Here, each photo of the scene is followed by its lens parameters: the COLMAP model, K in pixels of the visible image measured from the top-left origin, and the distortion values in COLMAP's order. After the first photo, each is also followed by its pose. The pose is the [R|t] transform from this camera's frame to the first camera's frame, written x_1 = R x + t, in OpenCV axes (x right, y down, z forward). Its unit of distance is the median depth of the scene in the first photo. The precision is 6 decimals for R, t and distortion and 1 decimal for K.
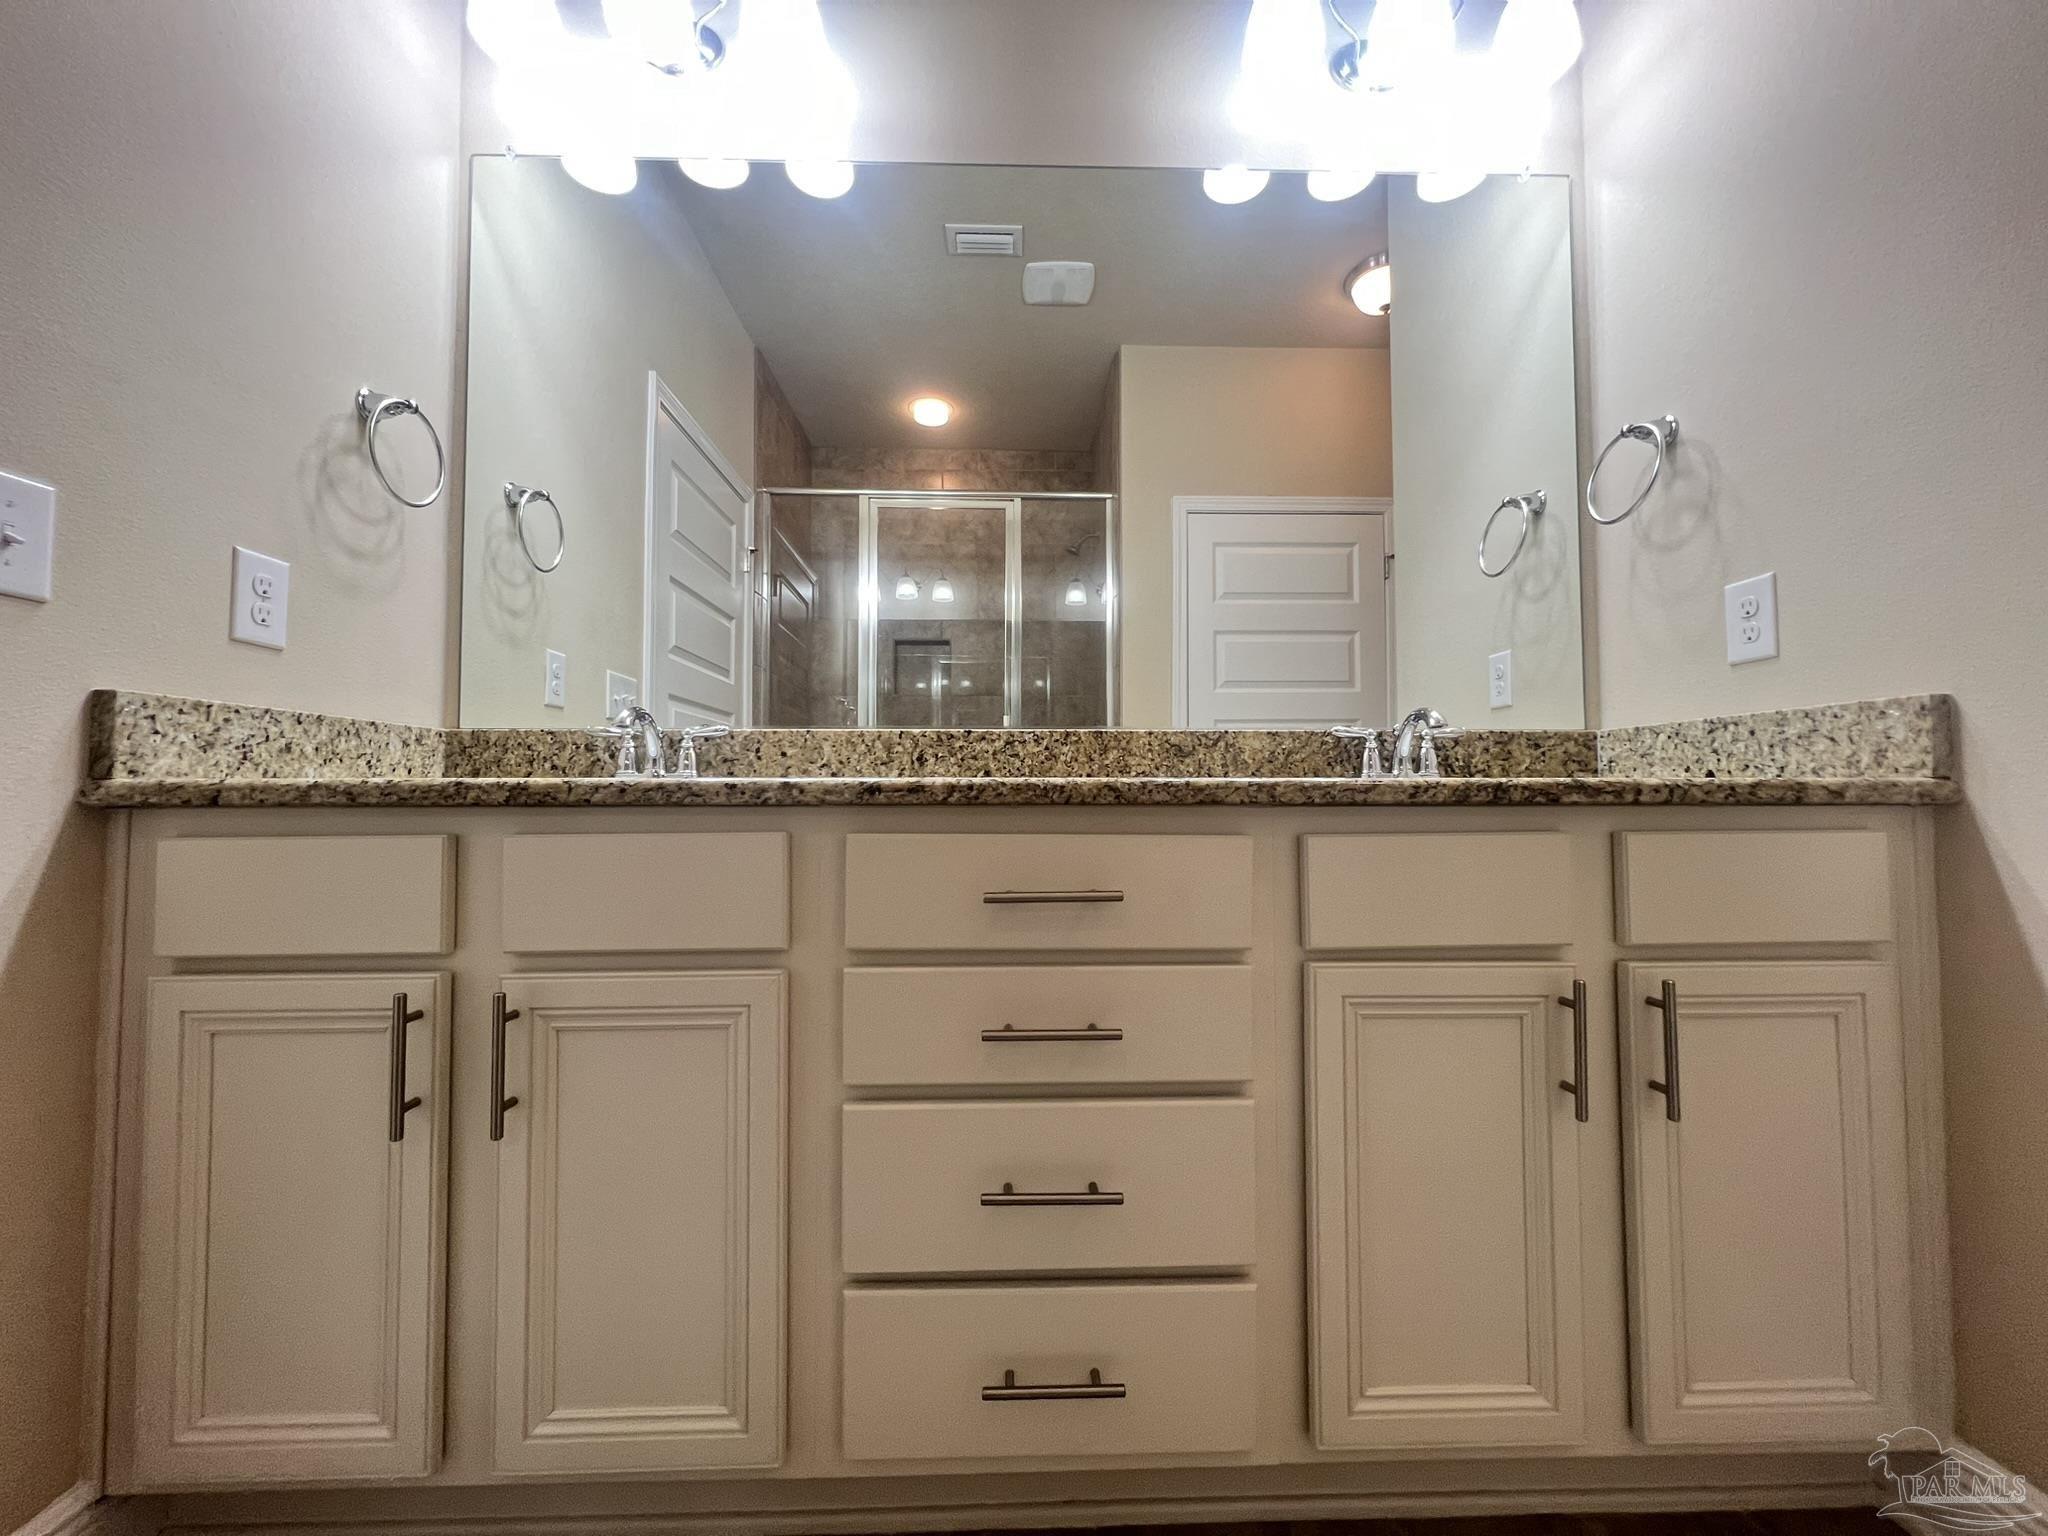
lens RADIAL K [[816.4, 0, 1026.4], [0, 816.4, 768.6], [0, 0, 1]] dist [-0.001526, -0.000115]
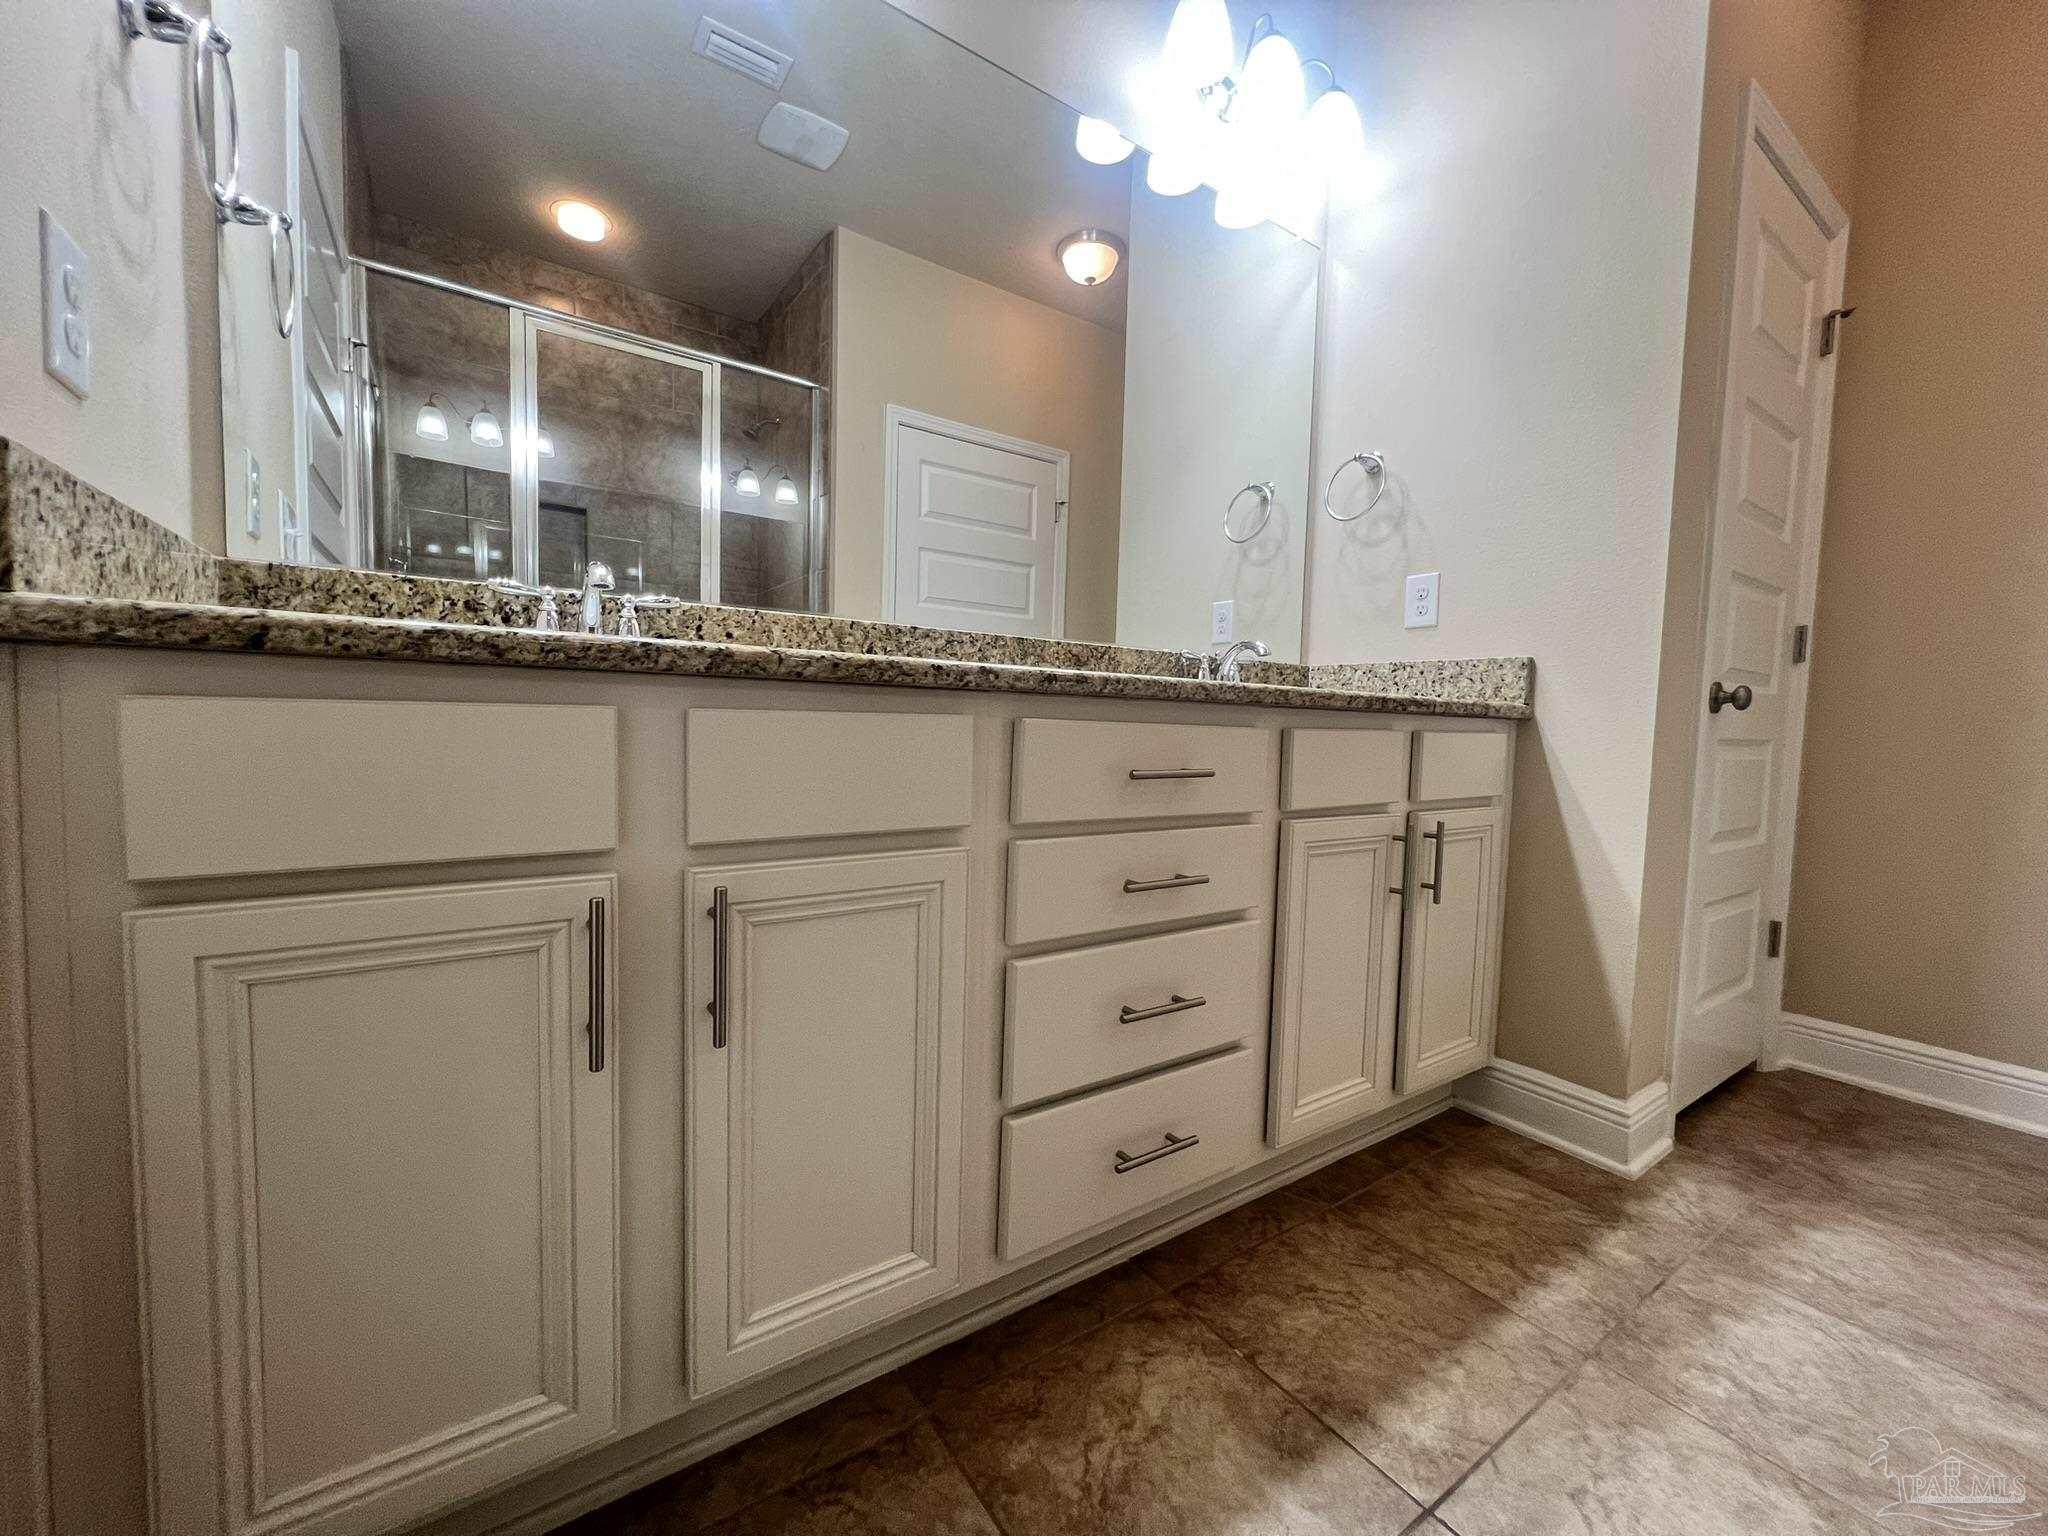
lens RADIAL K [[816.4, 0, 1026.4], [0, 816.4, 768.6], [0, 0, 1]] dist [-0.001526, -0.000115]
pose [[0.838100, -0.006367, 0.545480, -0.770996], [-0.050954, 0.994647, 0.089899, 0.046406], [-0.543132, -0.103139, 0.833289, 0.088848]]
